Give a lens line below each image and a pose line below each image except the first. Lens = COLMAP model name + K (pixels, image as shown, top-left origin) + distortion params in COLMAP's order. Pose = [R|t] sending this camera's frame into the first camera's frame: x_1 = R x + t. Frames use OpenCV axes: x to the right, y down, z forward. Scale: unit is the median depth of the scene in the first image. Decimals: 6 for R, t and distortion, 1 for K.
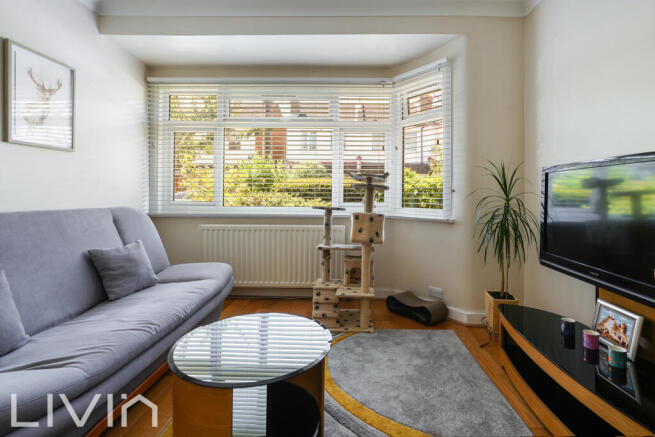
lens RADIAL K [[318.9, 0, 328.0], [0, 318.9, 196.6], [0, 0, 1]] dist [-0.002233, 0.000979]
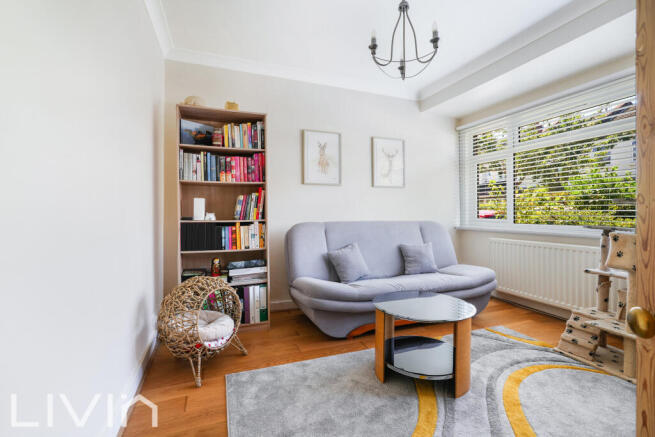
lens RADIAL K [[315.2, 0, 346.3], [0, 315.2, 219.8], [0, 0, 1]] dist [-0.022726, 0.028855]
pose [[0.407307, 0.014801, -0.913171, 0.552068], [-0.007355, 0.999889, 0.012926, 0.010571], [0.913262, 0.001451, 0.407371, 0.014300]]
